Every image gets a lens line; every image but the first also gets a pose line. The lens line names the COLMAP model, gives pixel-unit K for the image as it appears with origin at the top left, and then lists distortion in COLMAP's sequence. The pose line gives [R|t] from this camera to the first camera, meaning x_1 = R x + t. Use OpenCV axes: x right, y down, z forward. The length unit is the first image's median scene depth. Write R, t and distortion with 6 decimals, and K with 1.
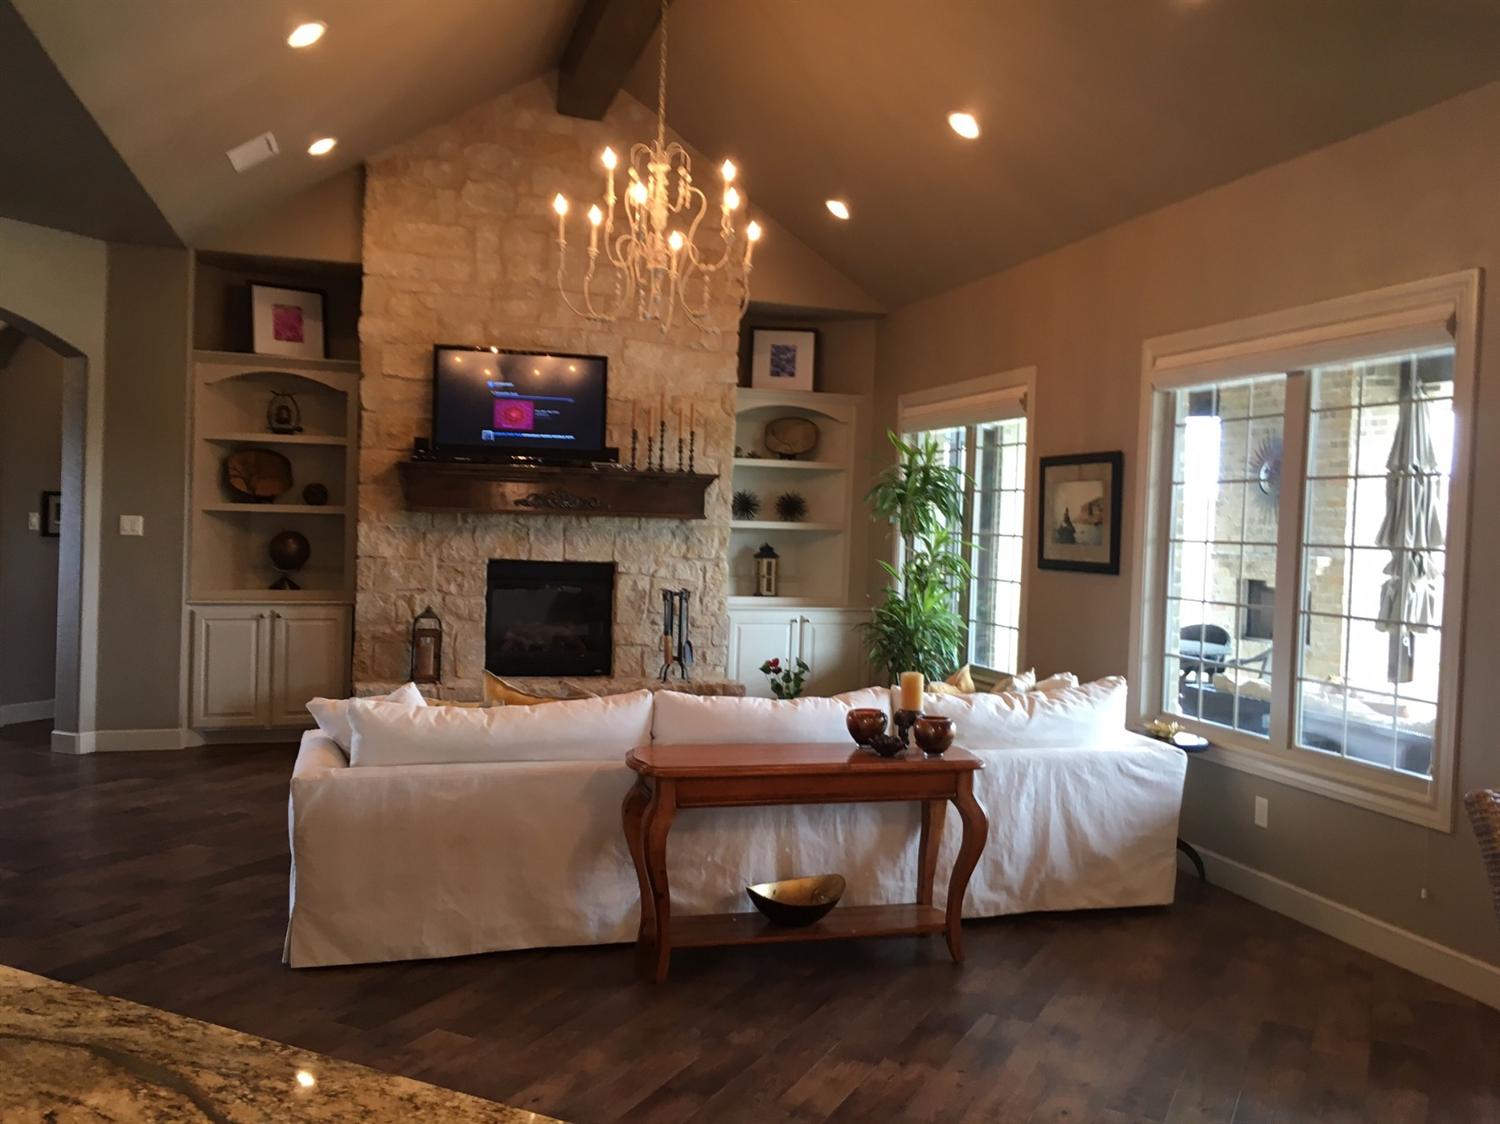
lens RADIAL K [[1288.2, 0, 752.1], [0, 1288.2, 559.0], [0, 0, 1]] dist [0.010377, 0.003634]
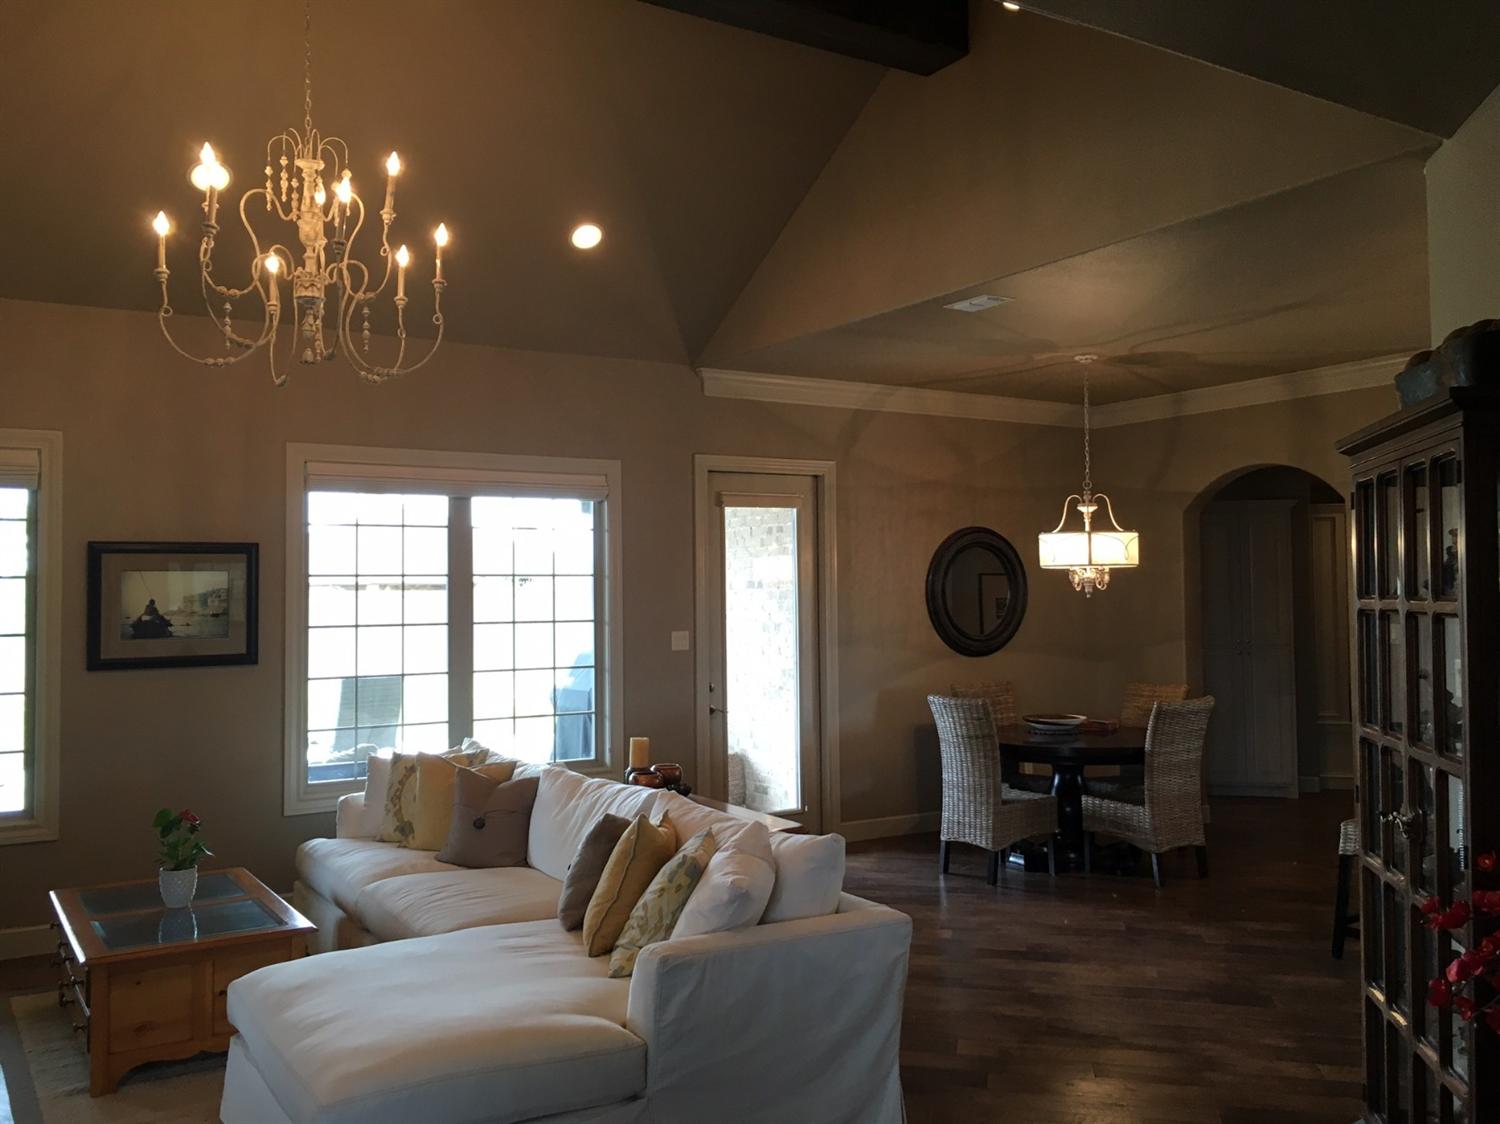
lens RADIAL K [[1288.2, 0, 751.8], [0, 1288.2, 564.6], [0, 0, 1]] dist [0.010377, 0.003634]
pose [[-0.275424, 0.006169, 0.961303, -0.769569], [0.033811, 0.999423, 0.003273, -0.054015], [-0.960728, 0.033404, -0.275473, 0.861936]]
